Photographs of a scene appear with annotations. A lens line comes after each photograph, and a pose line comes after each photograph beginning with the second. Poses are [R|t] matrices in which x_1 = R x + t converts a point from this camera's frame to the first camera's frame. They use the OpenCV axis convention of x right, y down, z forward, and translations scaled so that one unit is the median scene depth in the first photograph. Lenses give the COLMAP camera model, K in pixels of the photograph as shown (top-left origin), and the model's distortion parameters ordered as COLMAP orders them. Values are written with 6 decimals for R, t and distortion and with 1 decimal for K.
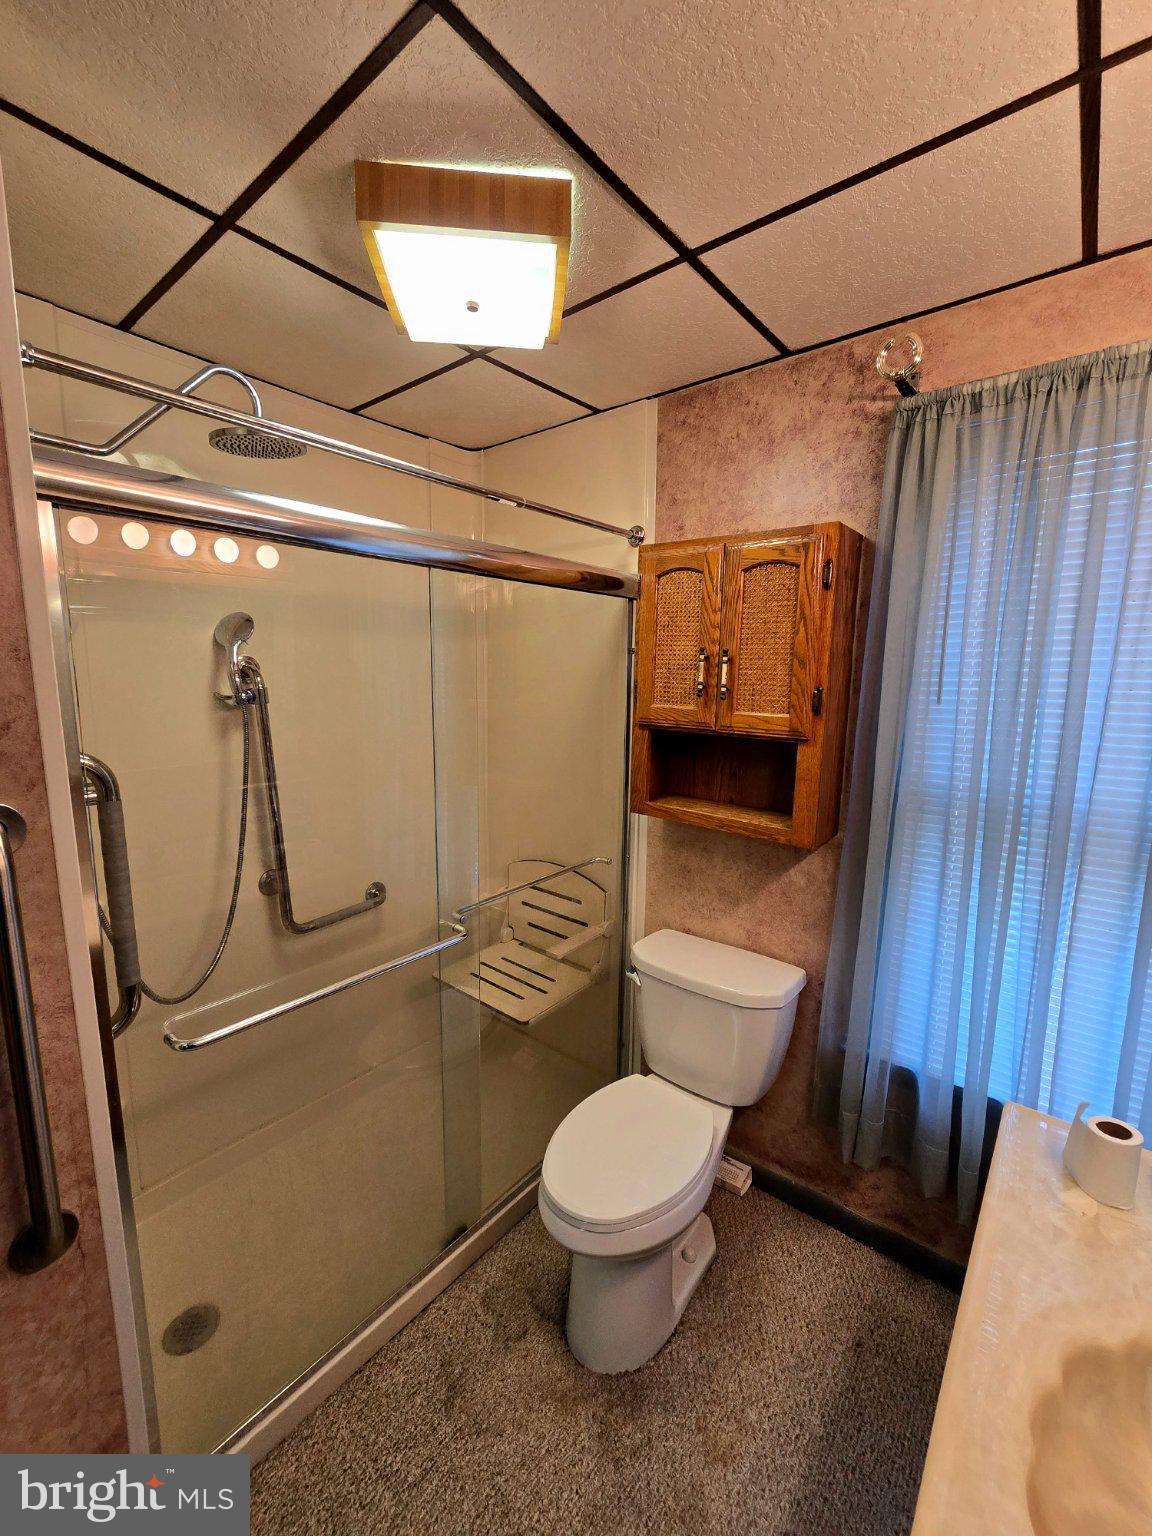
lens RADIAL K [[630.9, 0, 578.2], [0, 630.9, 765.2], [0, 0, 1]] dist [0.001461, 0.000768]
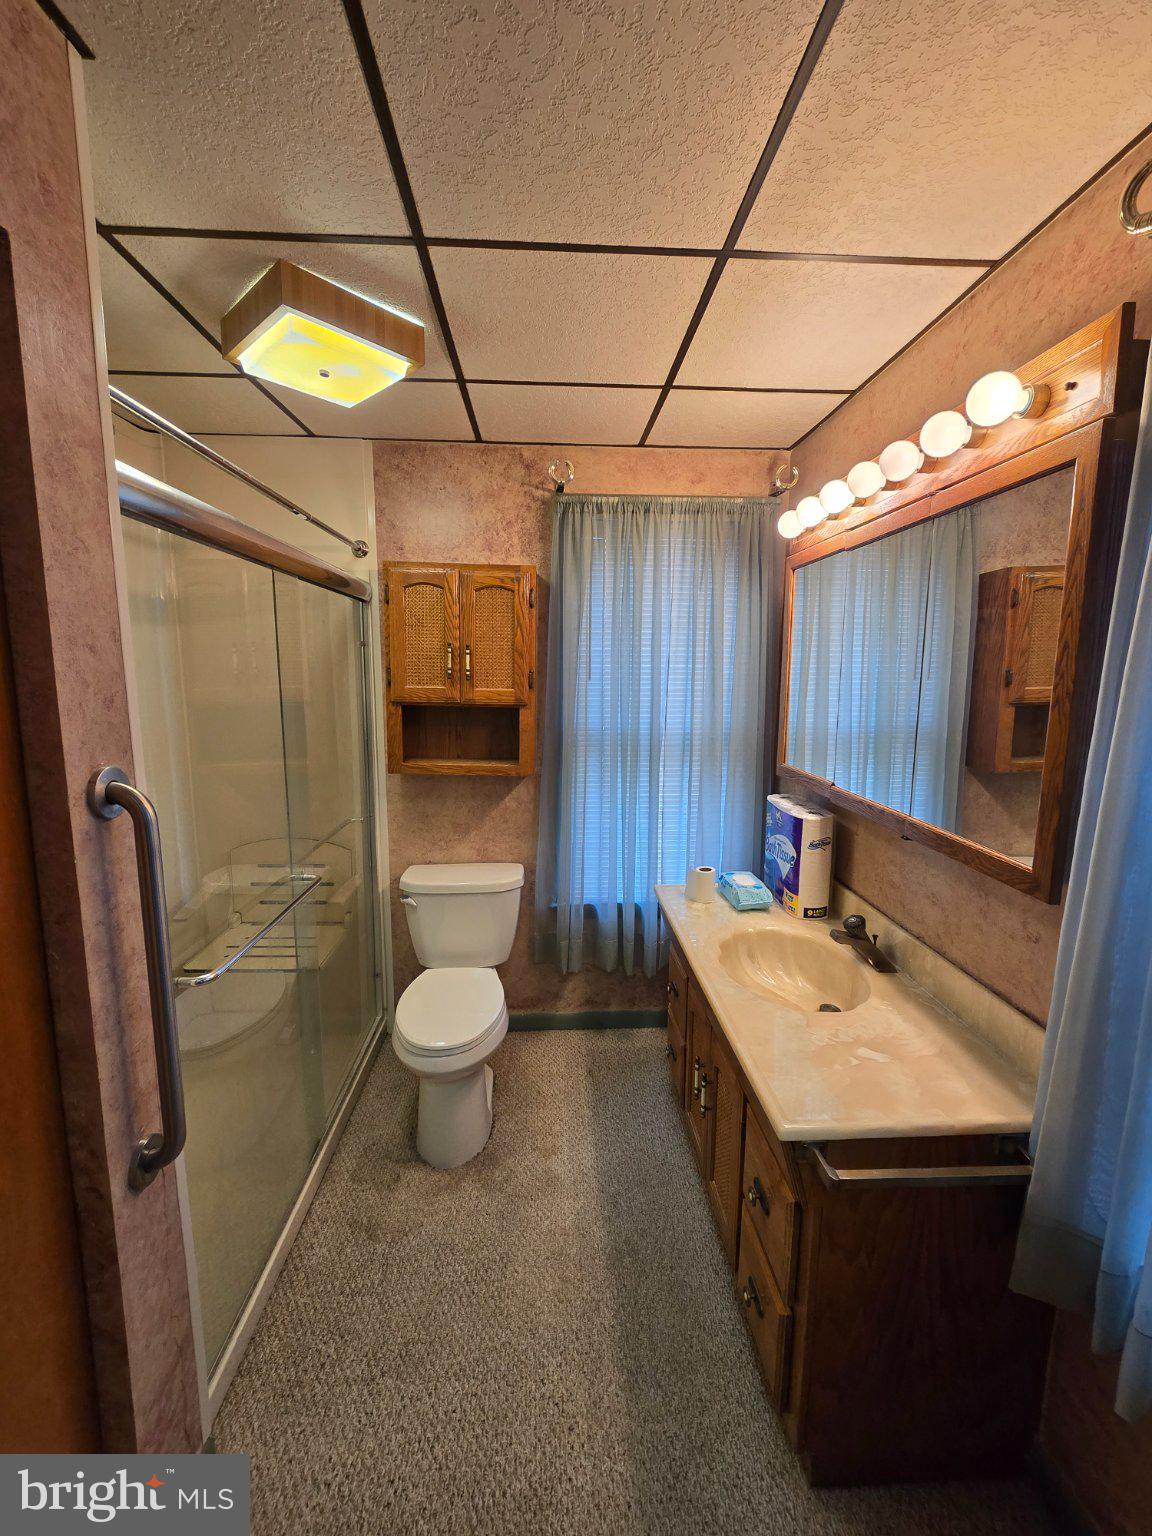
lens RADIAL K [[630.9, 0, 571.7], [0, 630.9, 762.7], [0, 0, 1]] dist [0.001461, 0.000768]
pose [[0.744860, -0.099159, 0.659811, -0.546655], [0.095966, 0.994535, 0.041127, 0.043525], [-0.660283, 0.032686, 0.750305, -0.205132]]
